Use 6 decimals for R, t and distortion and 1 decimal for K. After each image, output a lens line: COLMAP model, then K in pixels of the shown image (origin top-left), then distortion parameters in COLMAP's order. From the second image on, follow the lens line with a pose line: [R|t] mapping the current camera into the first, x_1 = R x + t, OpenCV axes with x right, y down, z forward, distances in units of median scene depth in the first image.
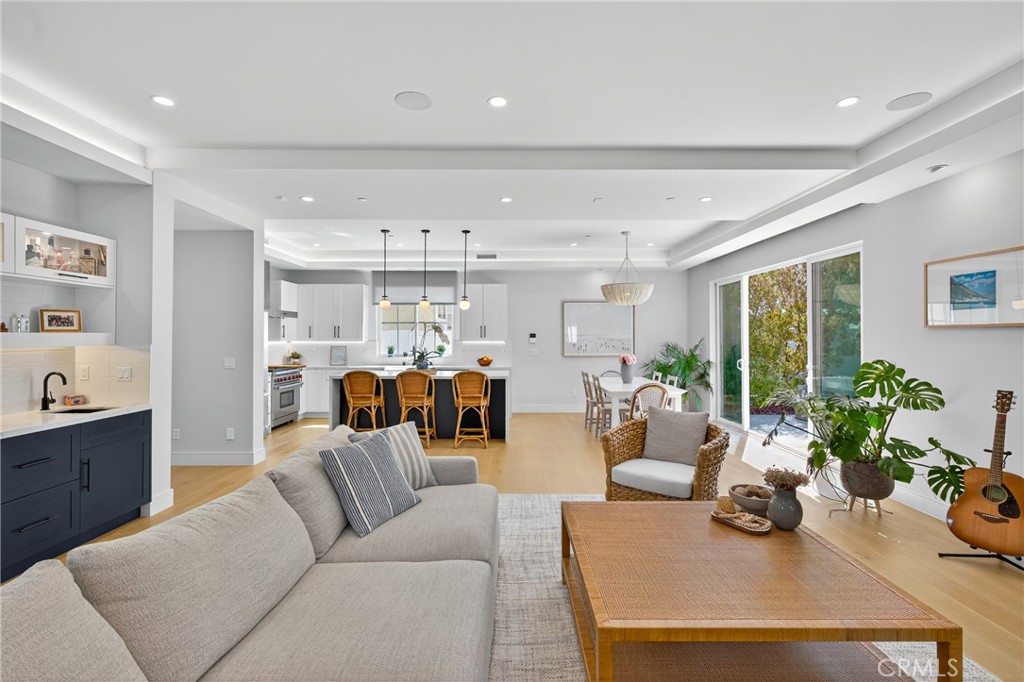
lens RADIAL K [[469.1, 0, 512.0], [0, 469.1, 330.6], [0, 0, 1]] dist [-0.000985, 0.000243]
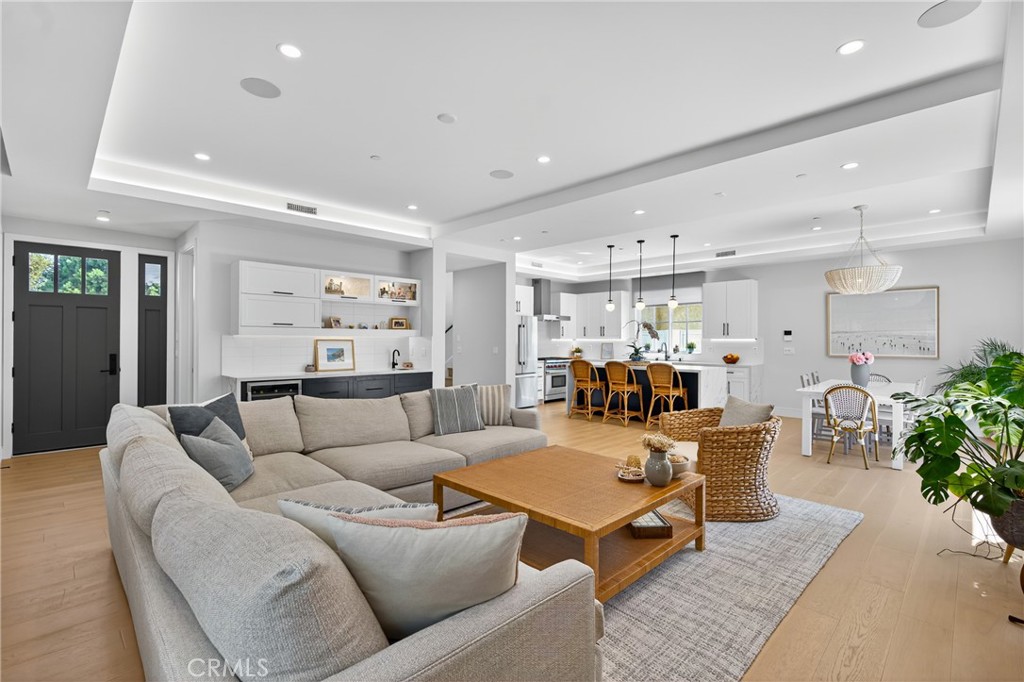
lens RADIAL K [[458.4, 0, 509.0], [0, 458.4, 336.6], [0, 0, 1]] dist [0.001079, 0.000358]
pose [[0.701495, -0.003796, -0.712664, 0.394232], [0.006724, 0.999977, 0.001293, 0.017446], [0.712643, -0.005699, 0.701504, -0.017432]]
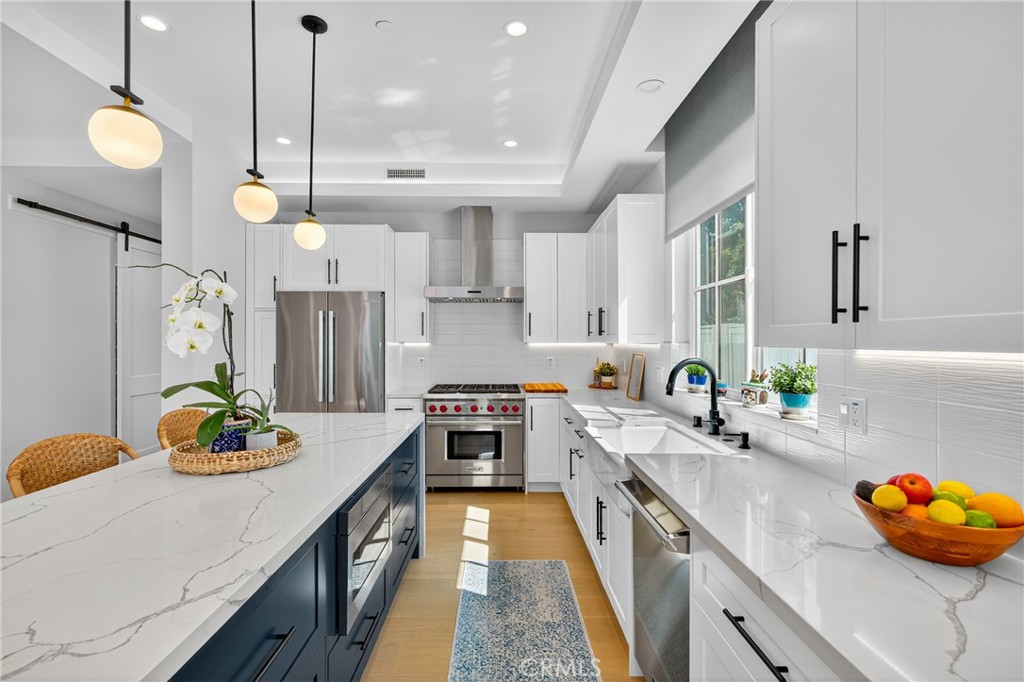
lens RADIAL K [[462.0, 0, 507.1], [0, 462.0, 341.2], [0, 0, 1]] dist [-0.001704, -0.000361]
pose [[0.011585, 0.000964, -0.999932, 0.073375], [0.010716, 0.999942, 0.001088, 0.024844], [0.999875, -0.010728, 0.011574, 1.160895]]
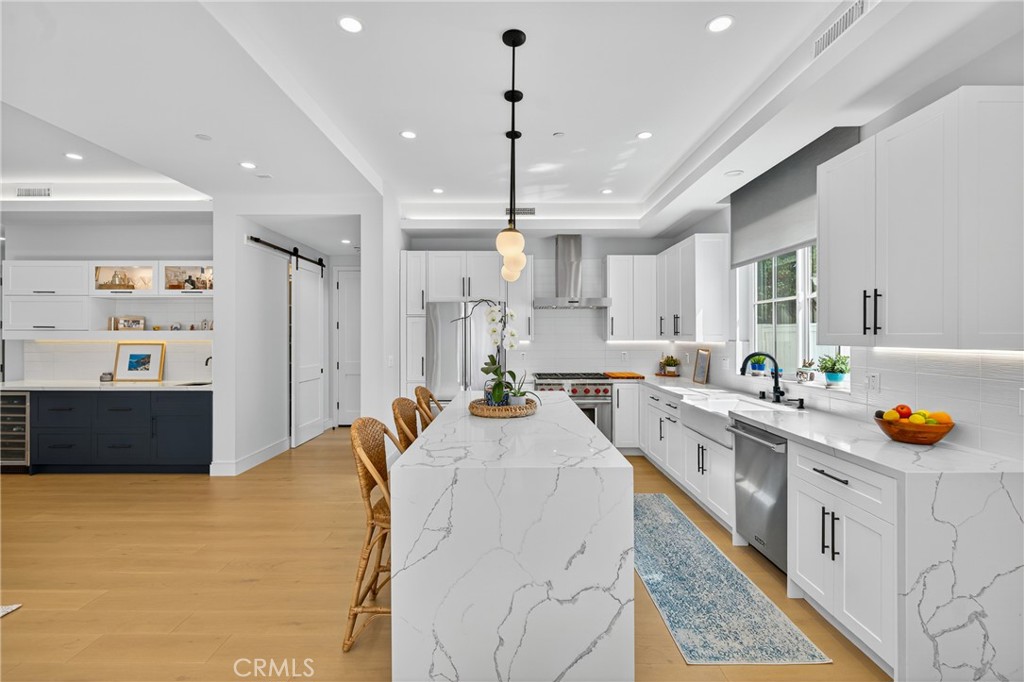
lens RADIAL K [[458.4, 0, 509.0], [0, 458.4, 336.6], [0, 0, 1]] dist [0.001079, 0.000358]
pose [[0.000873, 0.001641, -0.999998, 0.255725], [0.013322, 0.999910, 0.001653, 0.017193], [0.999911, -0.013324, 0.000851, 1.011015]]
